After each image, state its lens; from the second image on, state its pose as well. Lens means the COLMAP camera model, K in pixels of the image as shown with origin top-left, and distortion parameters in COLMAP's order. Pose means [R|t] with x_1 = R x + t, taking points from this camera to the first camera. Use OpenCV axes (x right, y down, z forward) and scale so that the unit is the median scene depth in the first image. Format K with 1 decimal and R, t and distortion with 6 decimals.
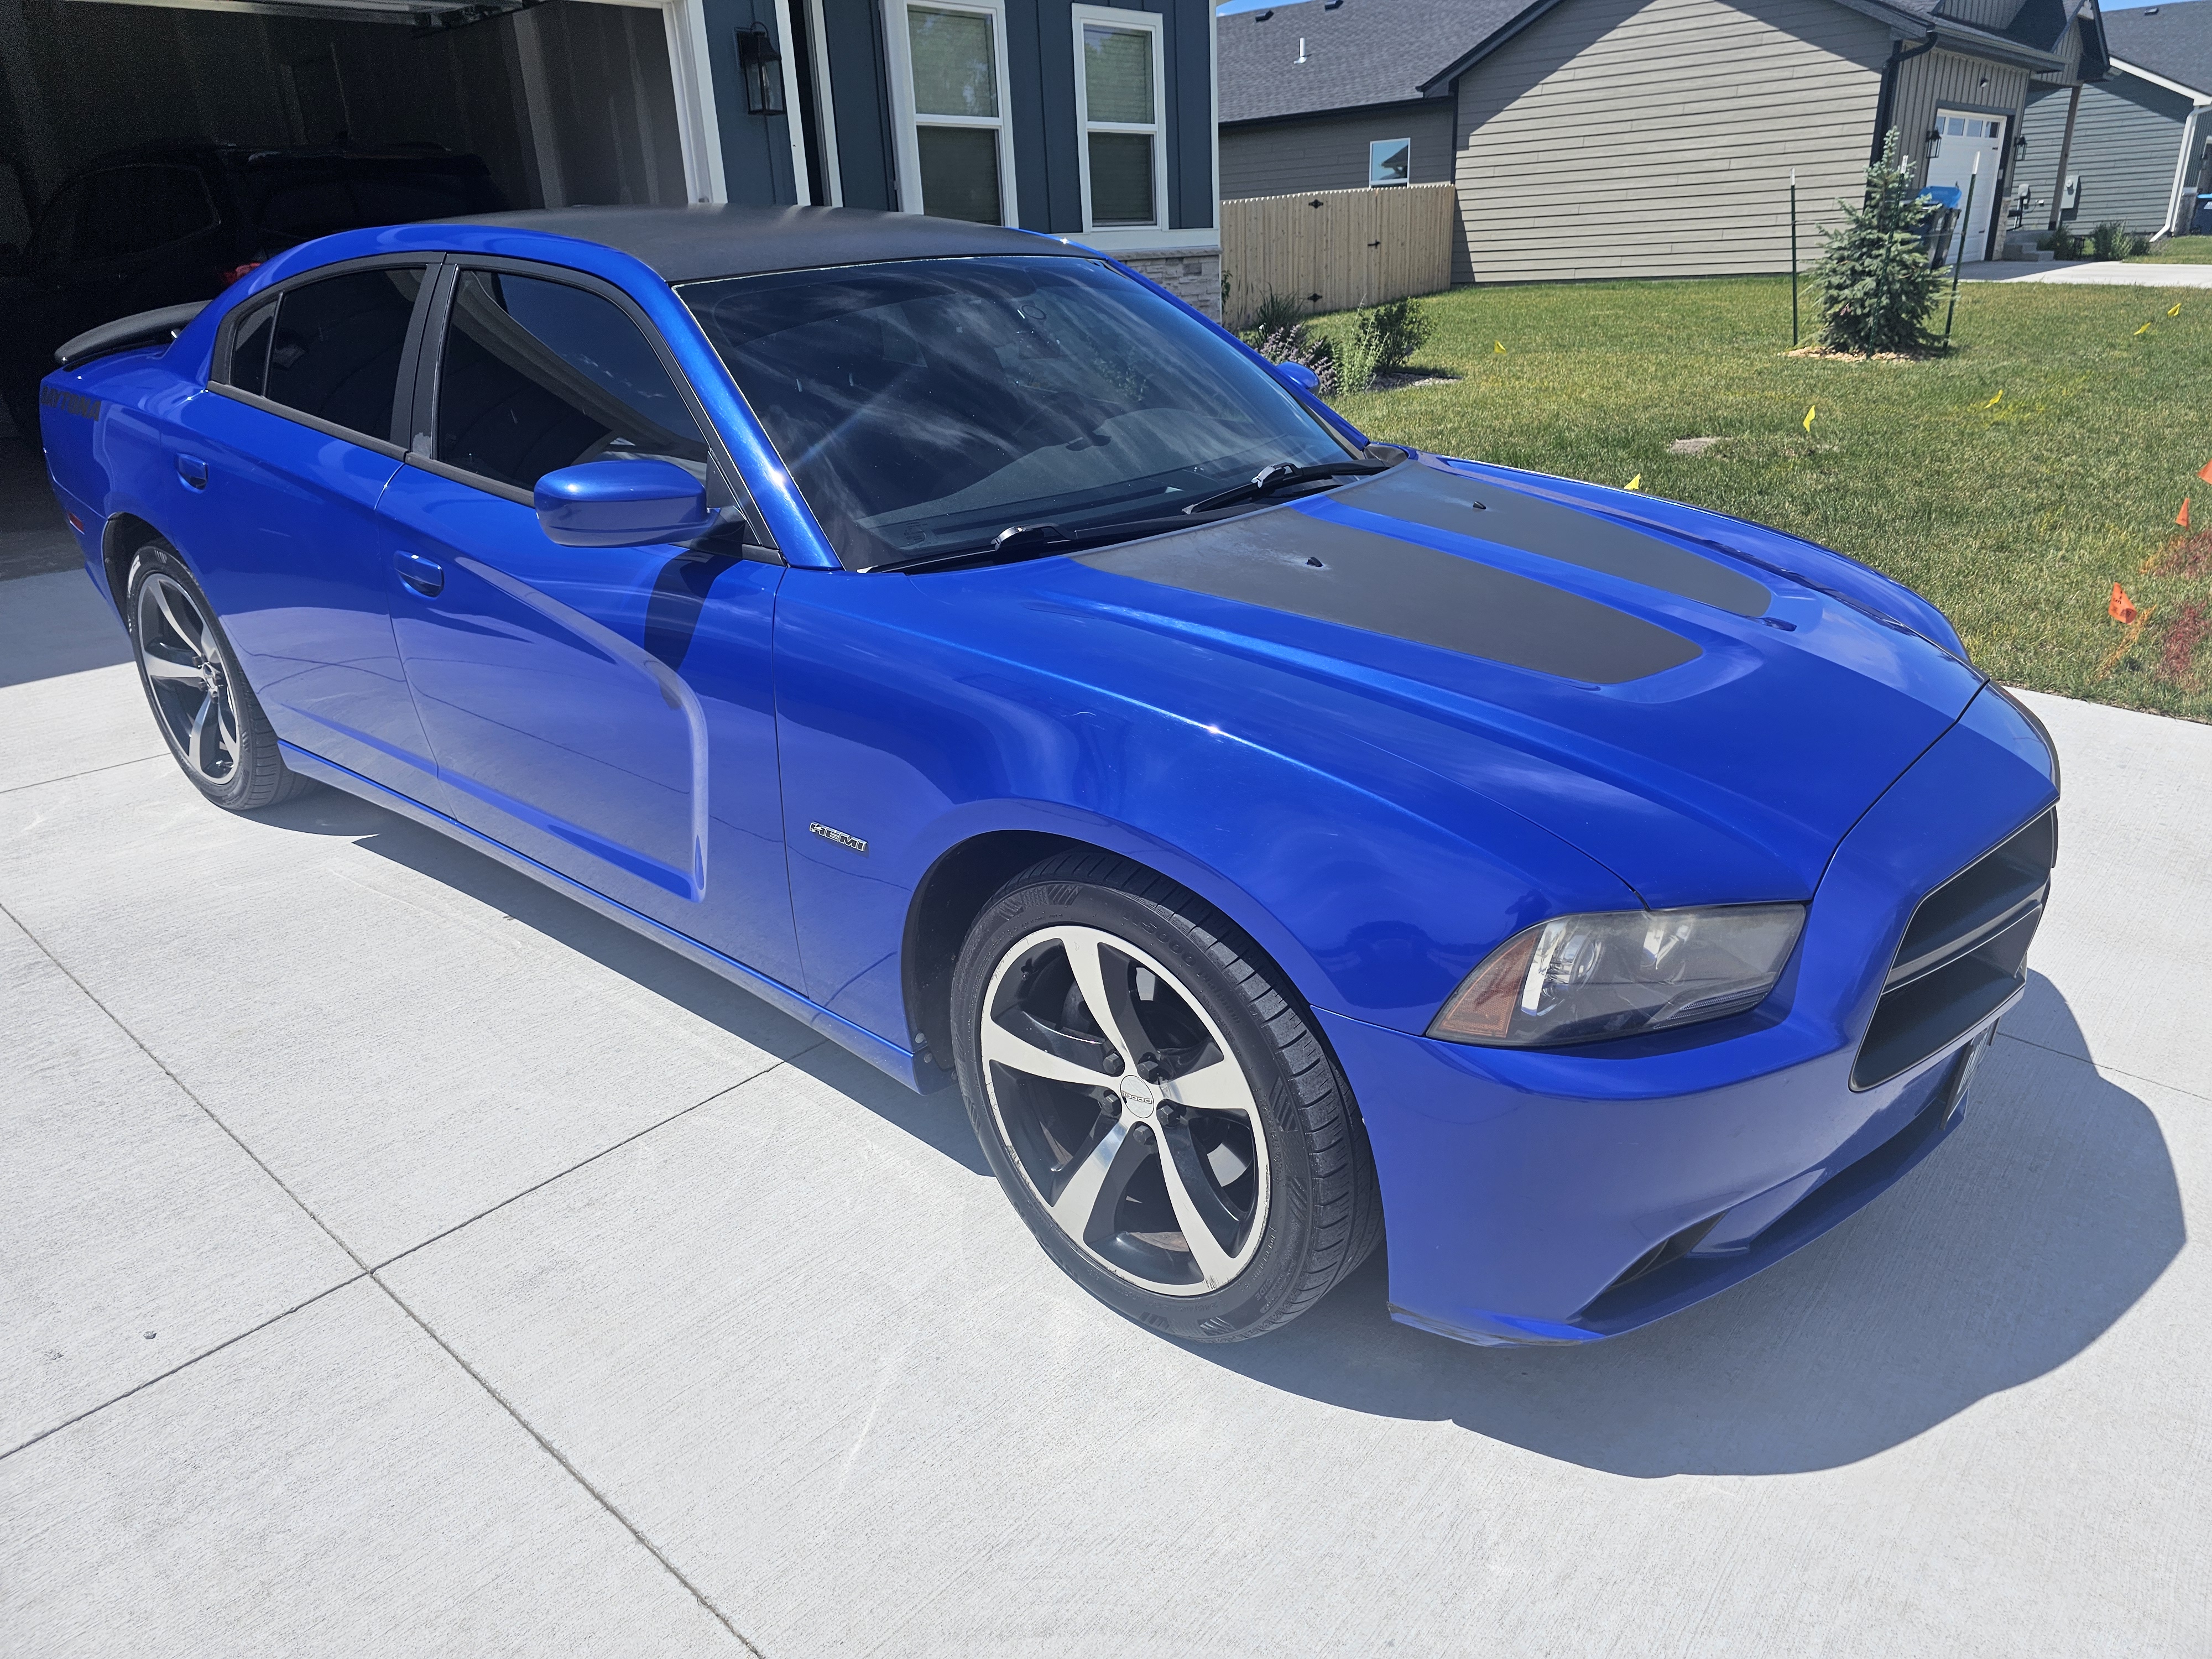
lens RADIAL K [[1534.9, 0, 1100.1], [0, 1534.9, 884.2], [0, 0, 1]] dist [0.008720, -0.005754]
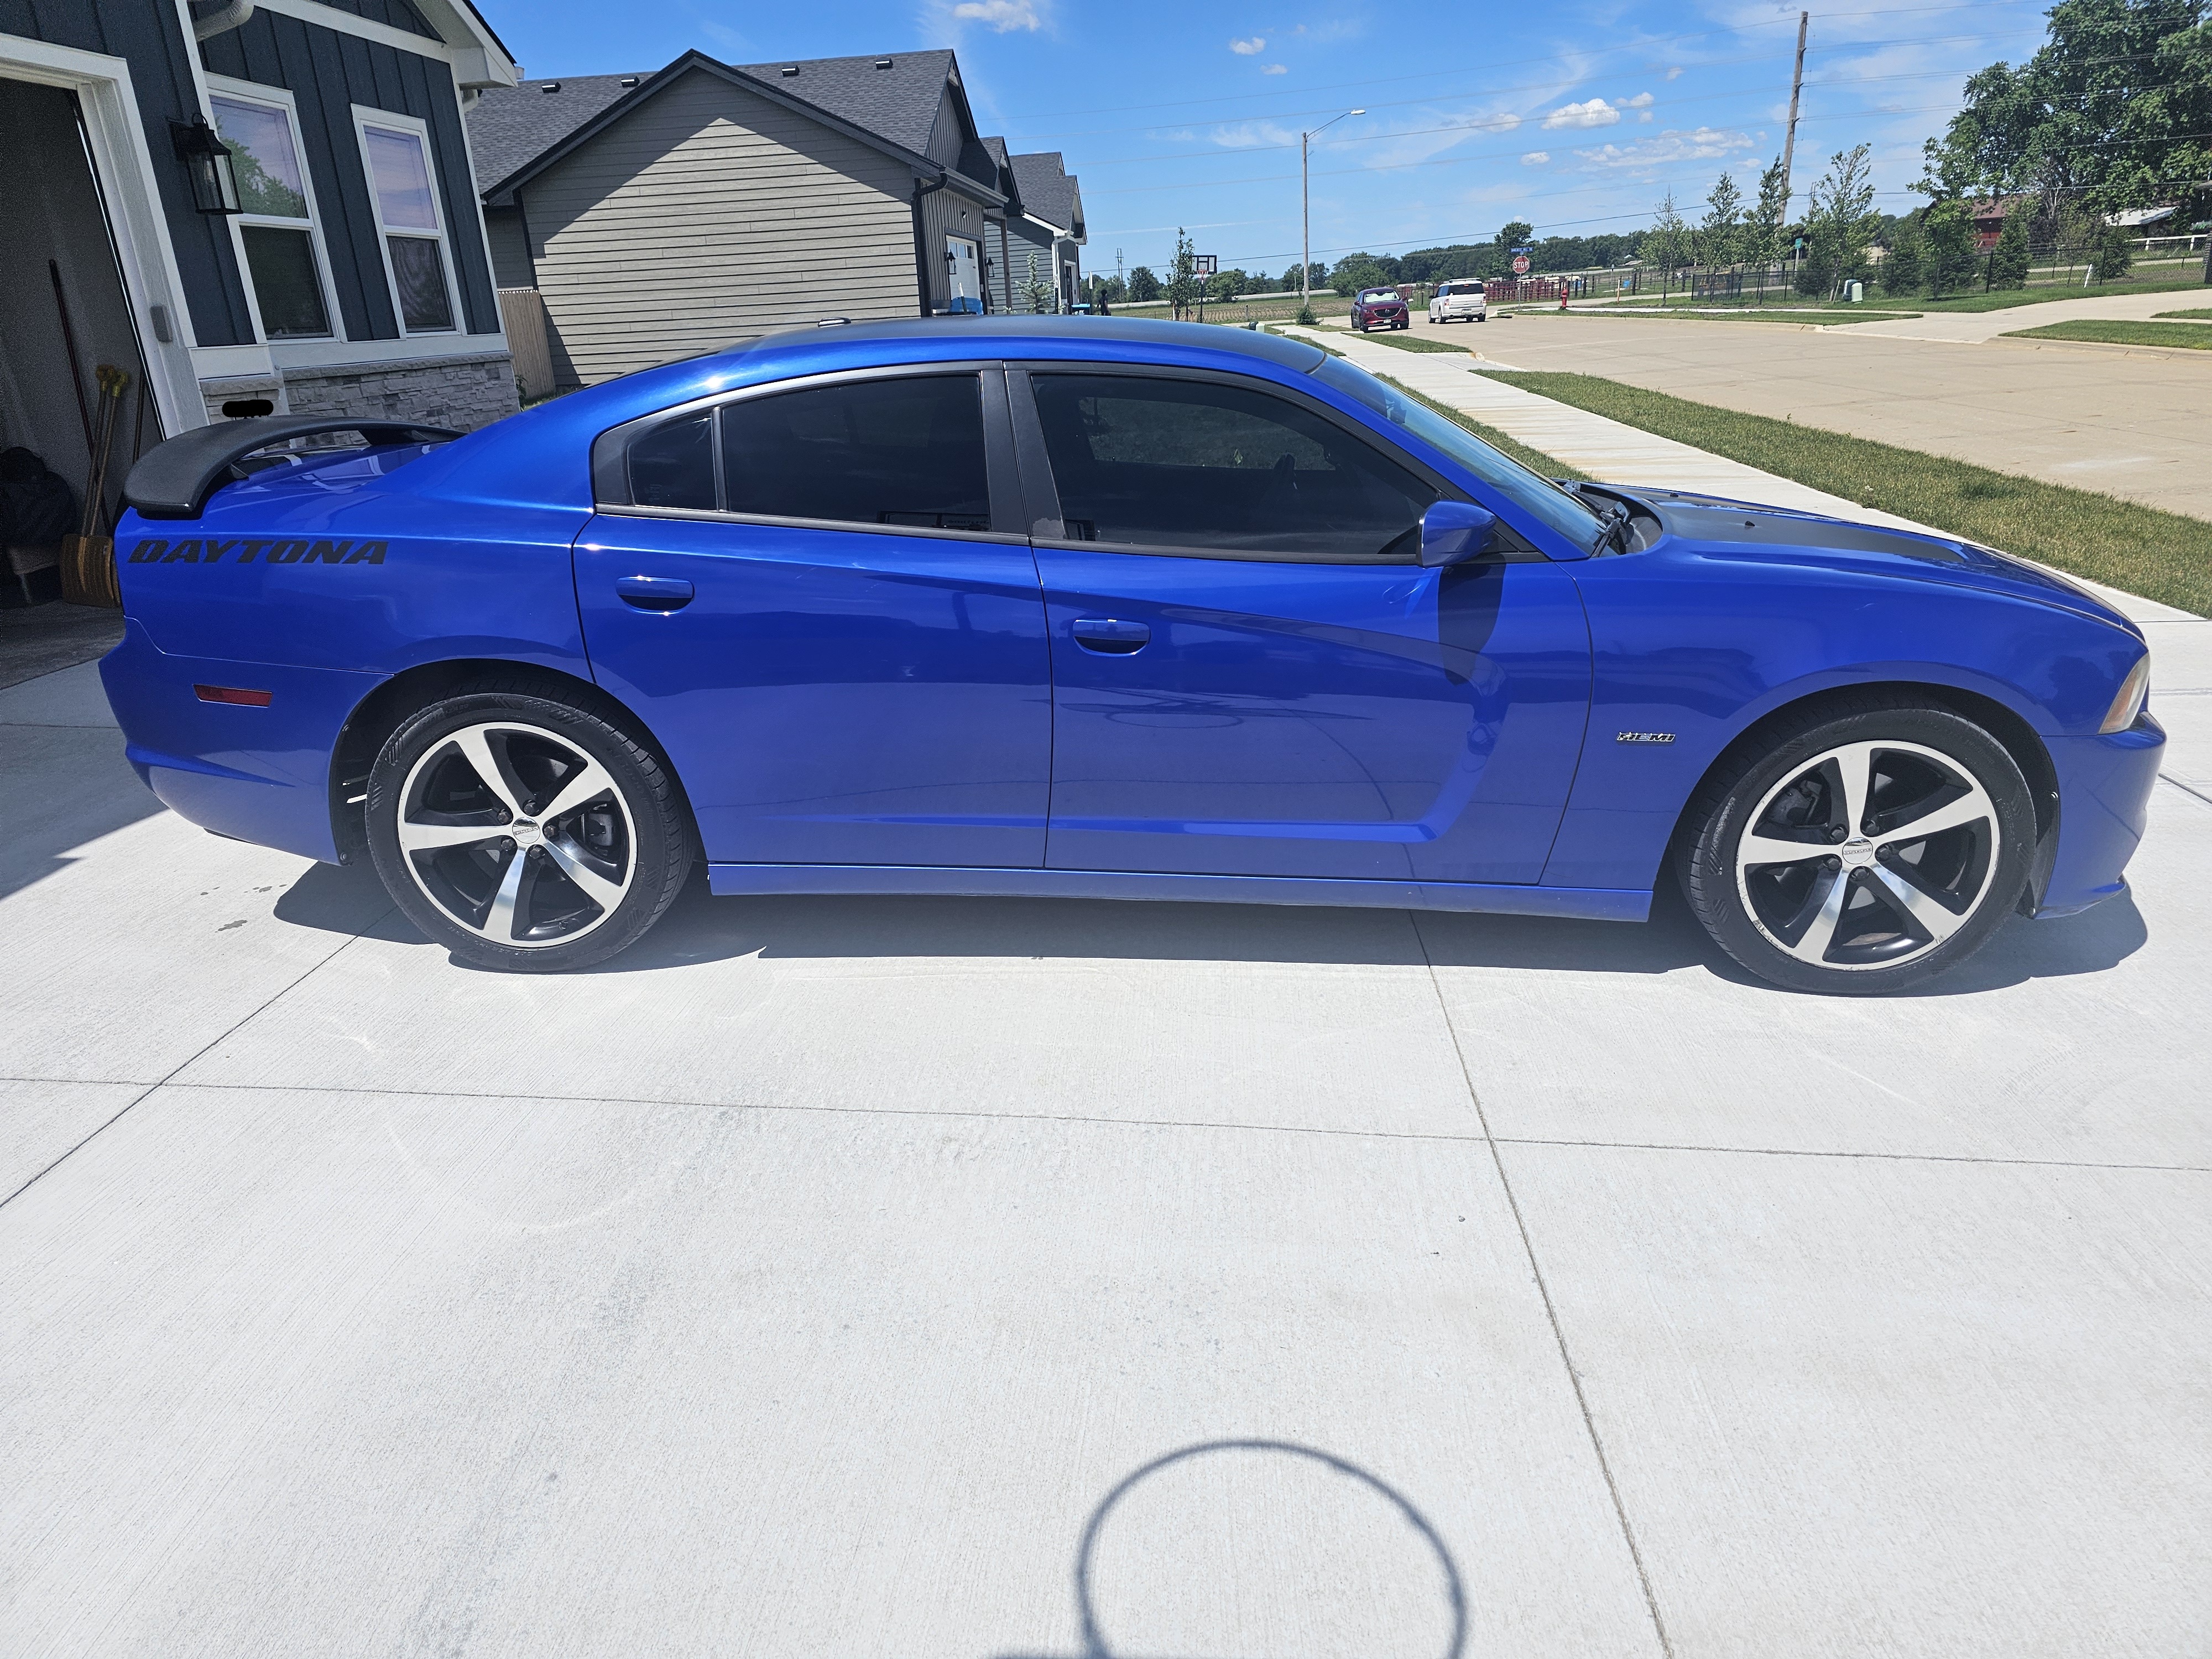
lens RADIAL K [[1507.4, 0, 1102.8], [0, 1507.4, 881.7], [0, 0, 1]] dist [0.077577, -0.105183]
pose [[0.775779, -0.222736, 0.590386, -0.176117], [0.256577, 0.966137, 0.027348, -0.008672], [-0.576485, 0.130263, 0.806658, 0.019398]]
